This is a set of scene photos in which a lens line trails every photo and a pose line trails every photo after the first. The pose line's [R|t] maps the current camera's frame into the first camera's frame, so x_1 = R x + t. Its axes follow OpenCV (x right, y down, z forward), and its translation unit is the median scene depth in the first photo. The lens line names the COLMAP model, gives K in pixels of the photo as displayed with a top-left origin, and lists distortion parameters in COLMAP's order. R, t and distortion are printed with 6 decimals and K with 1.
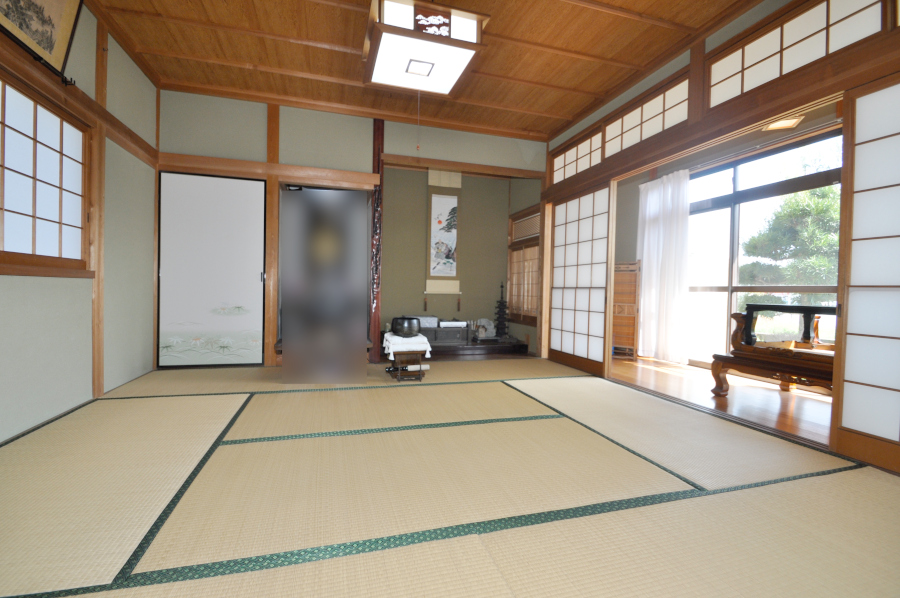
lens RADIAL K [[393.2, 0, 442.4], [0, 393.2, 301.2], [0, 0, 1]] dist [-0.015298, -0.002084]
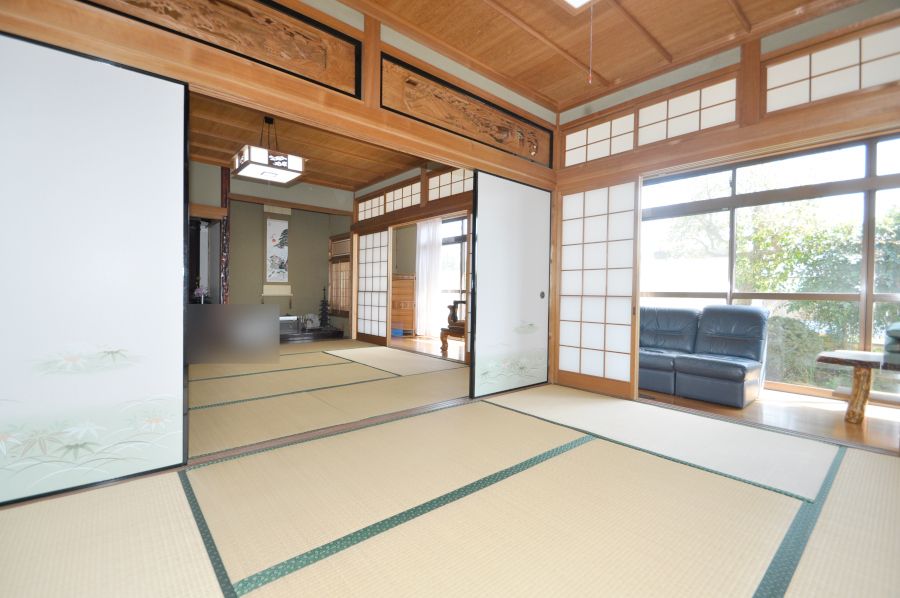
lens RADIAL K [[393.2, 0, 442.1], [0, 393.2, 298.0], [0, 0, 1]] dist [-0.015298, -0.002084]
pose [[0.912793, -0.015307, 0.408136, -0.039483], [0.016207, 0.999868, 0.001253, -0.005501], [-0.408101, 0.005471, 0.912920, -0.520785]]
